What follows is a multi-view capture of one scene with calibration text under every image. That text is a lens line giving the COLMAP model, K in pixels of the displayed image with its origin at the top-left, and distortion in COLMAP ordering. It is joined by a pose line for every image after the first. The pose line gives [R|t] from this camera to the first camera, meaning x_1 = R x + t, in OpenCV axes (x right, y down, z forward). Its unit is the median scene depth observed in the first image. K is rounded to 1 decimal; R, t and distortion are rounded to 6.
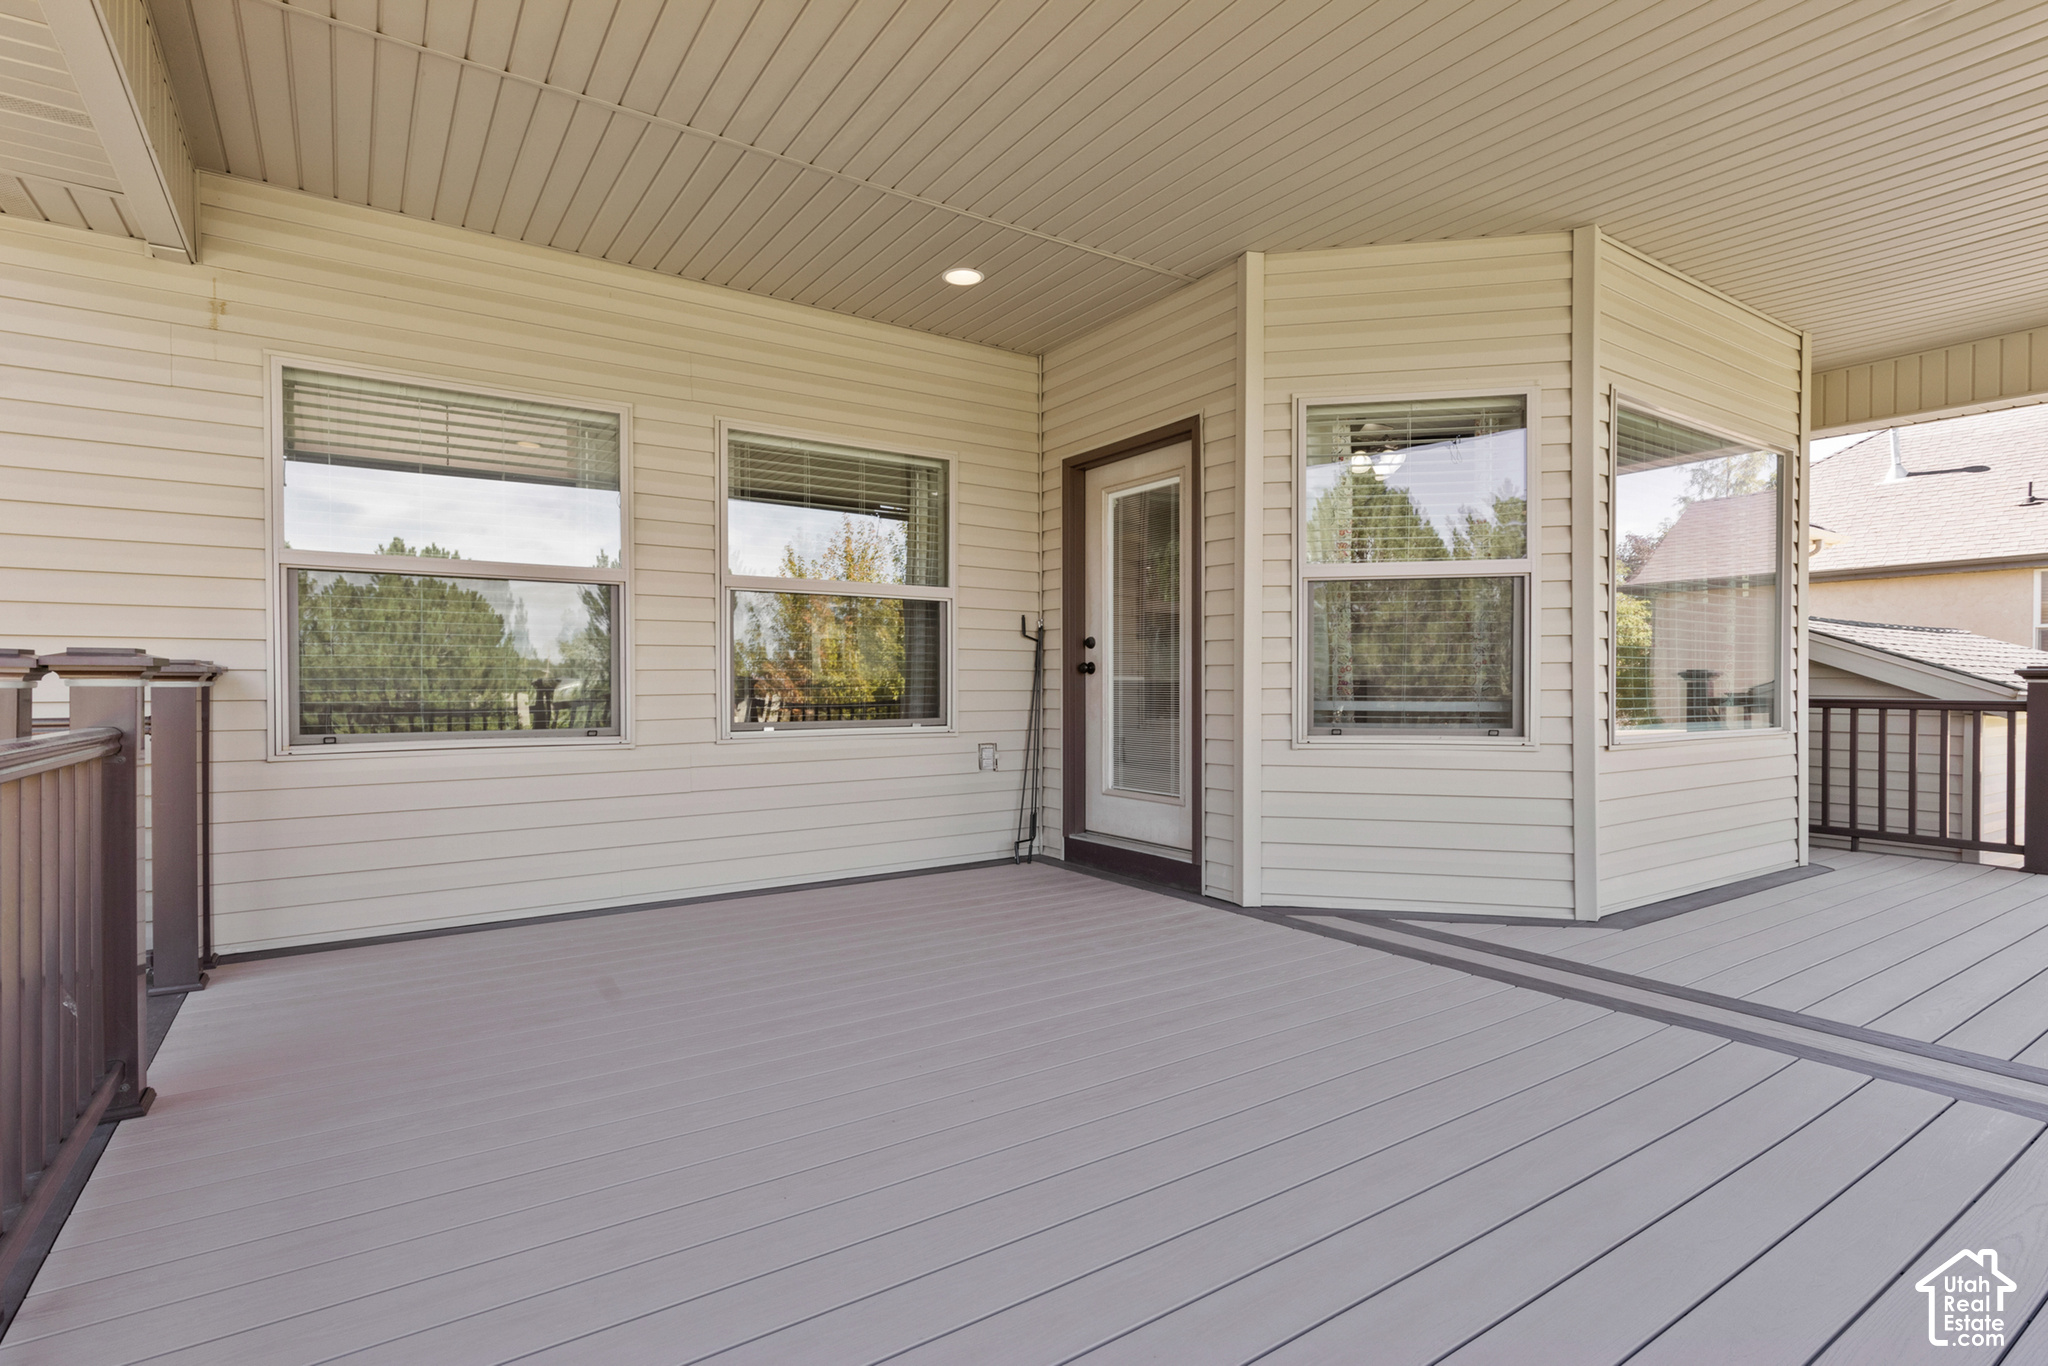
lens RADIAL K [[1000.3, 0, 1023.8], [0, 1000.3, 686.4], [0, 0, 1]] dist [0.013236, -0.000114]
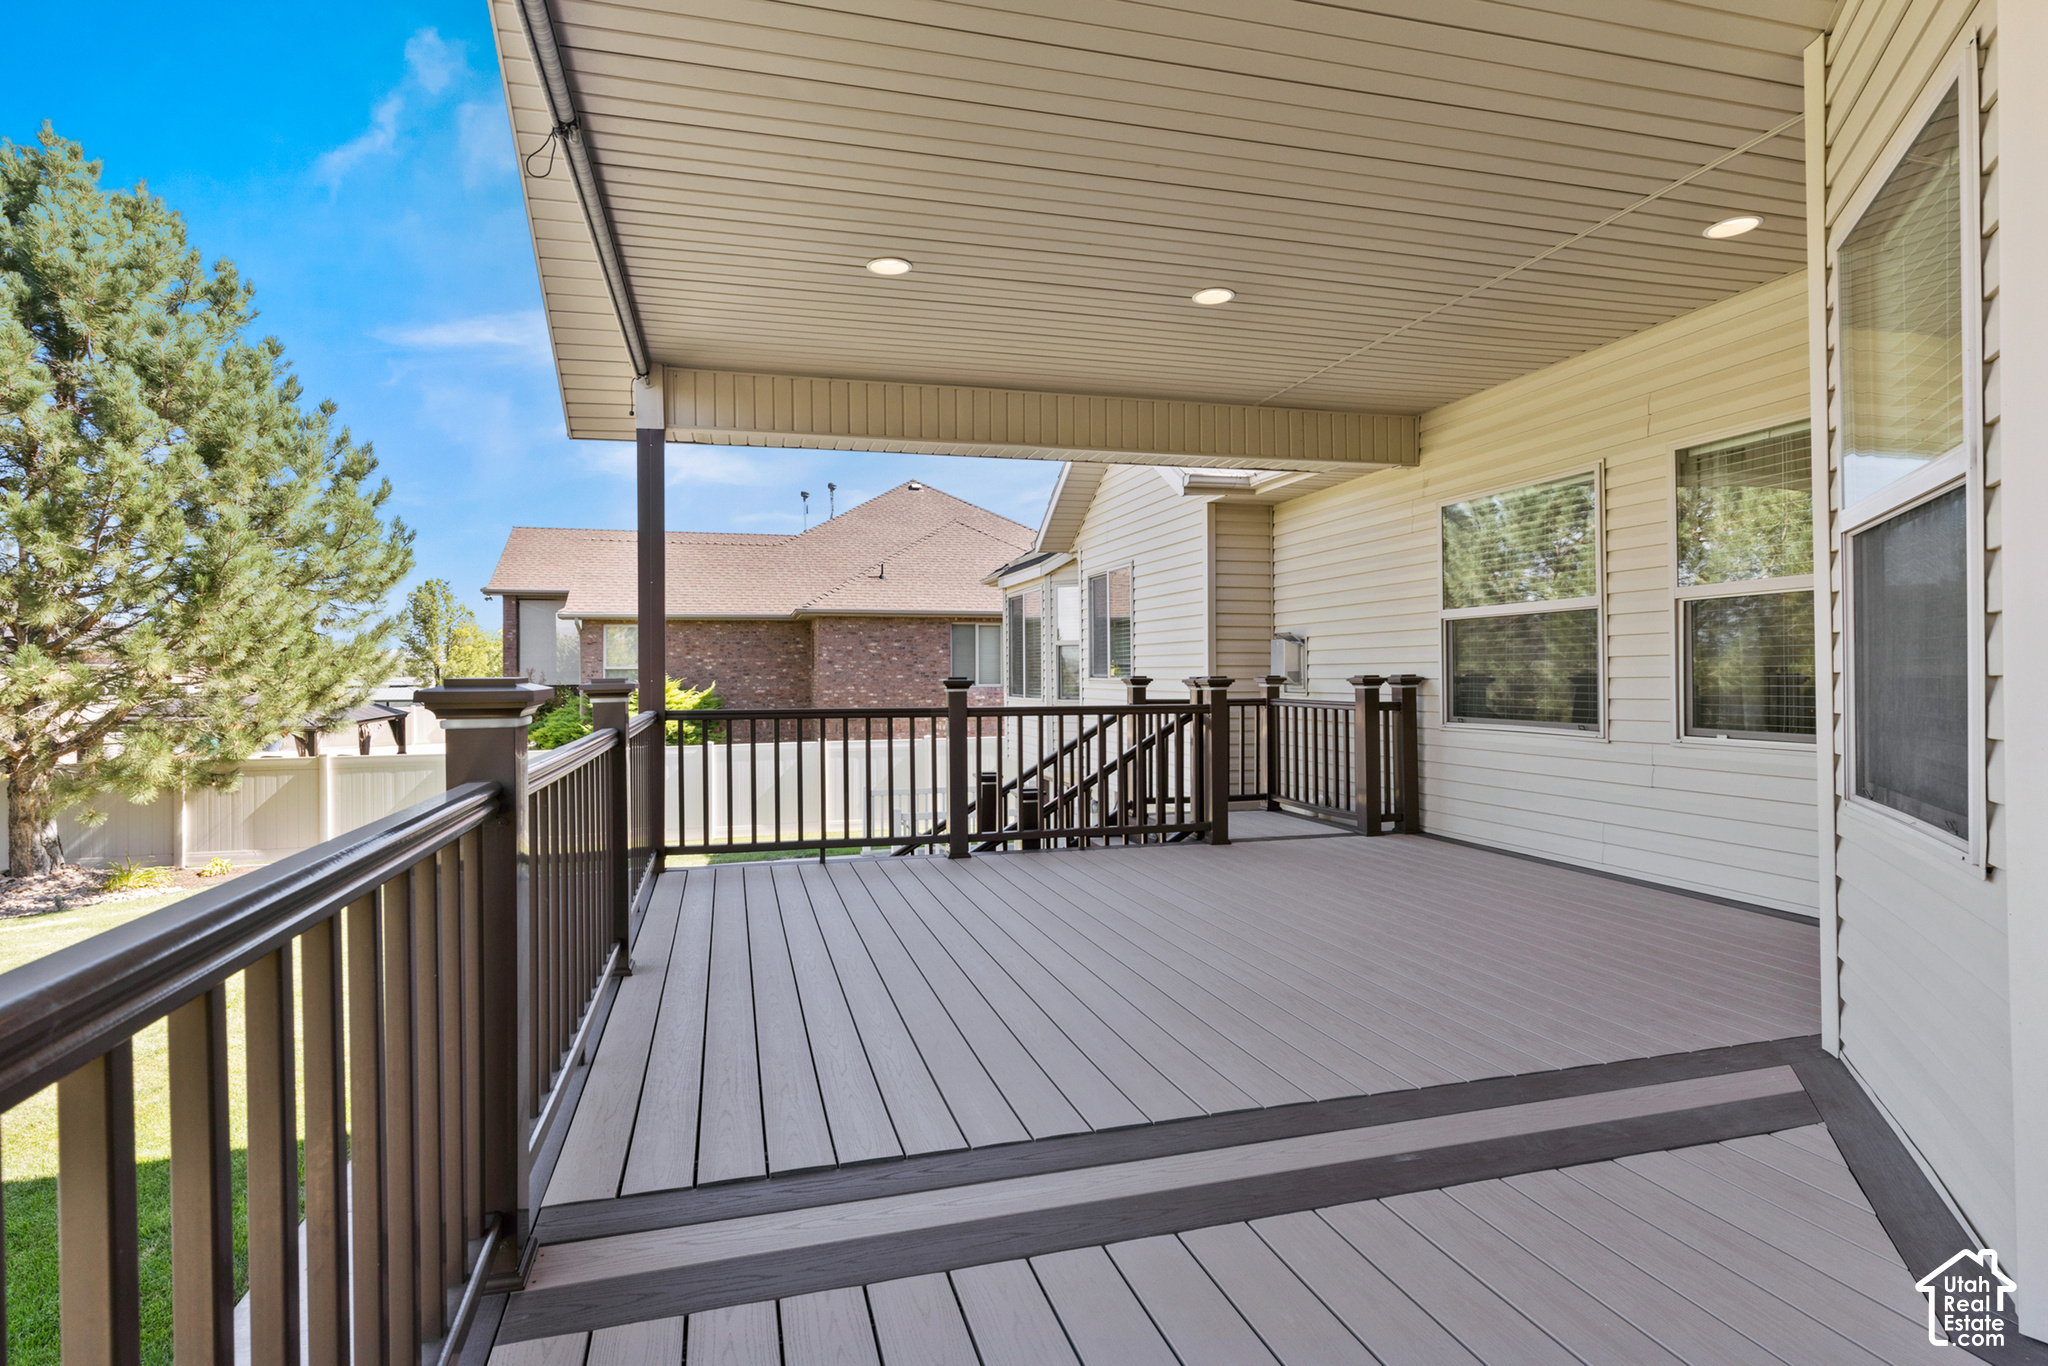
lens RADIAL K [[1000.3, 0, 1018.6], [0, 1000.3, 679.9], [0, 0, 1]] dist [0.013236, -0.000114]
pose [[-0.313232, -0.001547, -0.949675, 1.196206], [-0.010308, 0.999945, 0.001771, -0.009878], [0.949621, 0.010344, -0.313231, 0.870051]]
